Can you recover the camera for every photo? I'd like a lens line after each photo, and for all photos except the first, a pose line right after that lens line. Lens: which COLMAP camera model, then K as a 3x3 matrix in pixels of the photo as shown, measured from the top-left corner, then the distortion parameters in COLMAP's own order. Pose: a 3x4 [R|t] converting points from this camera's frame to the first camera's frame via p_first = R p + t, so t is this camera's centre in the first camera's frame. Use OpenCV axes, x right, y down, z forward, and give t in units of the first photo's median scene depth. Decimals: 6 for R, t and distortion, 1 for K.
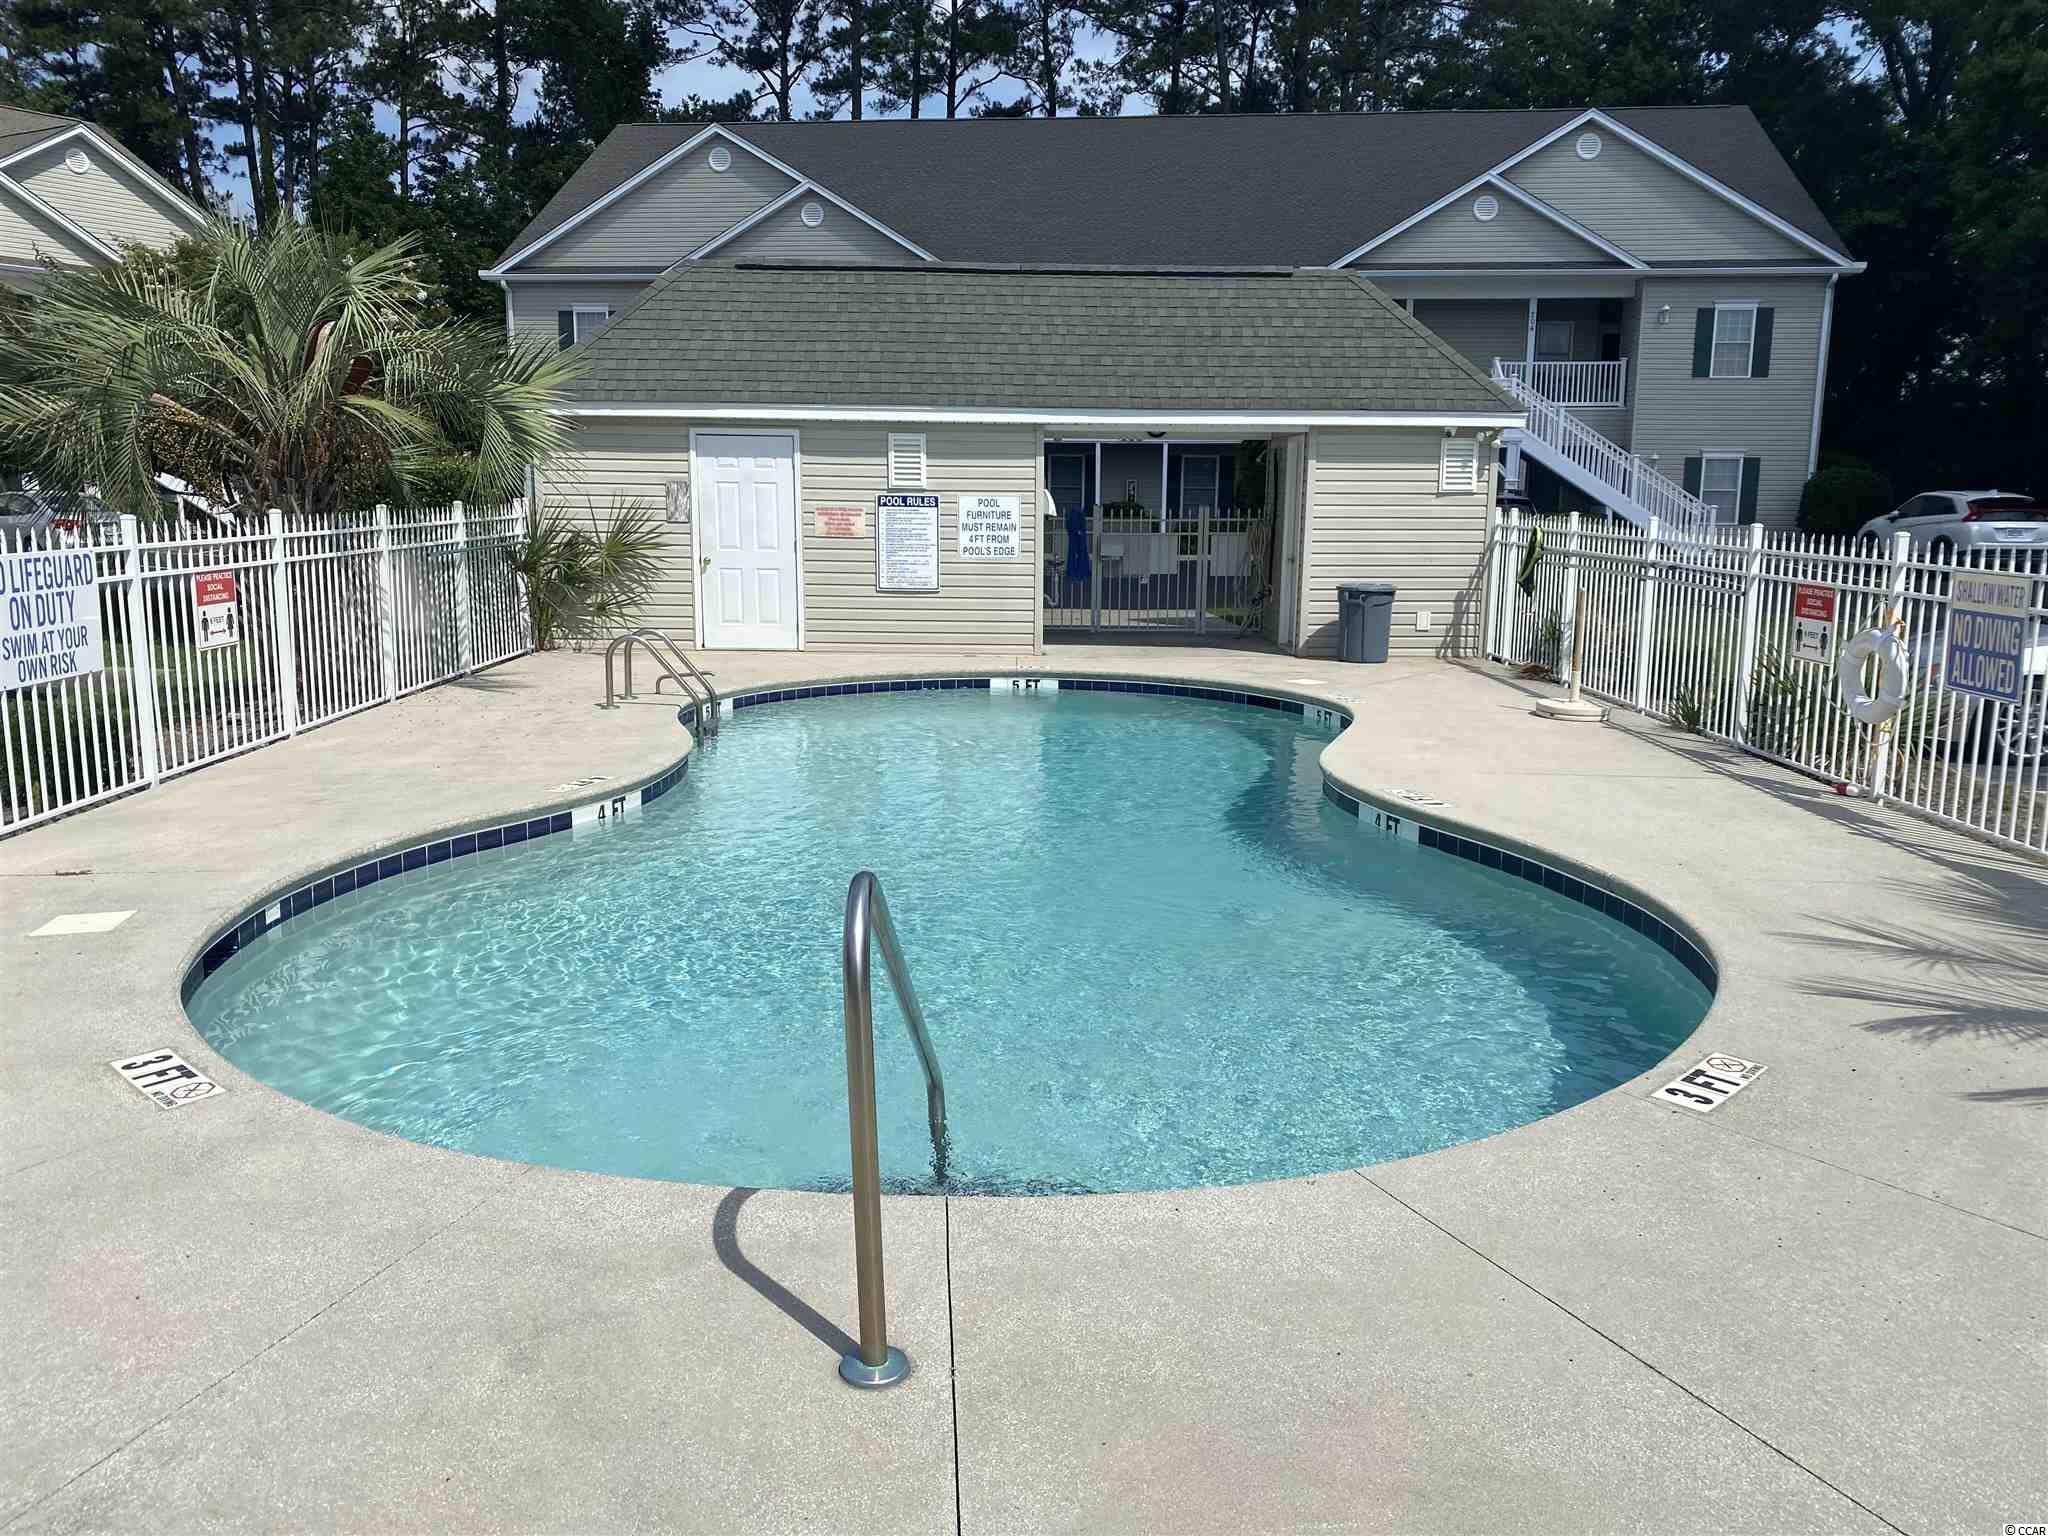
lens RADIAL K [[1552.1, 0, 1024.0], [0, 1552.1, 768.0], [0, 0, 1]] dist [-0.012005, -0.003776]
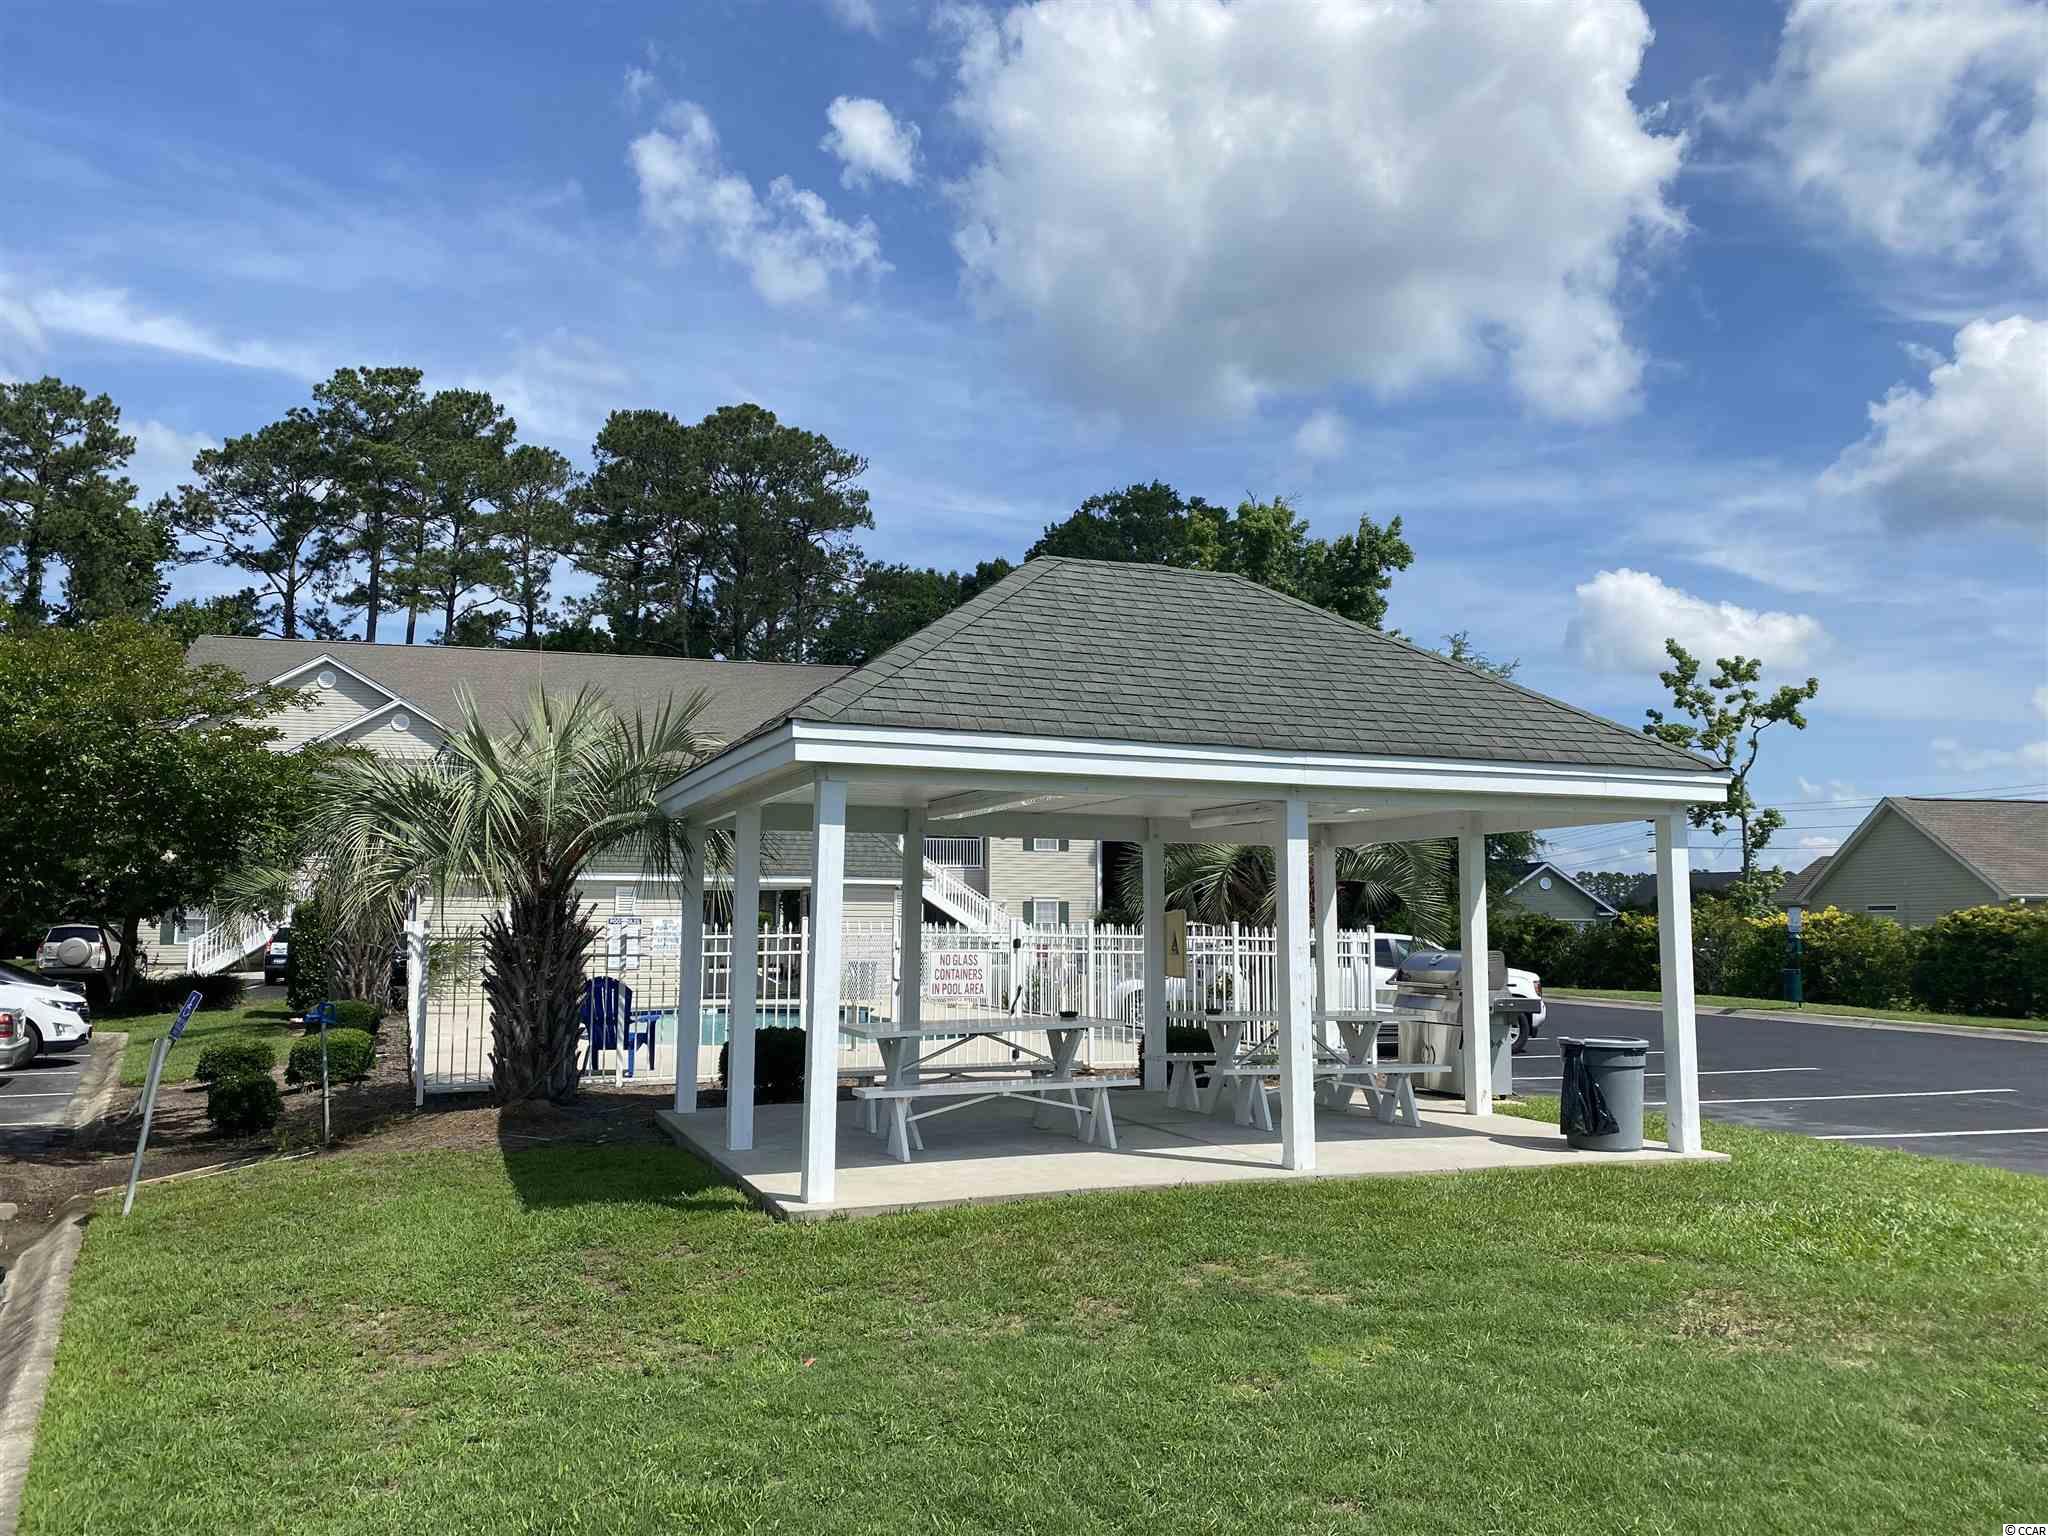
lens RADIAL K [[1552.1, 0, 1024.0], [0, 1552.1, 768.0], [0, 0, 1]] dist [-0.012005, -0.003776]
pose [[0.930379, 0.030633, 0.365316, -0.063297], [0.074143, 0.960187, -0.269340, 0.041067], [-0.359022, 0.277674, 0.891067, -0.191680]]
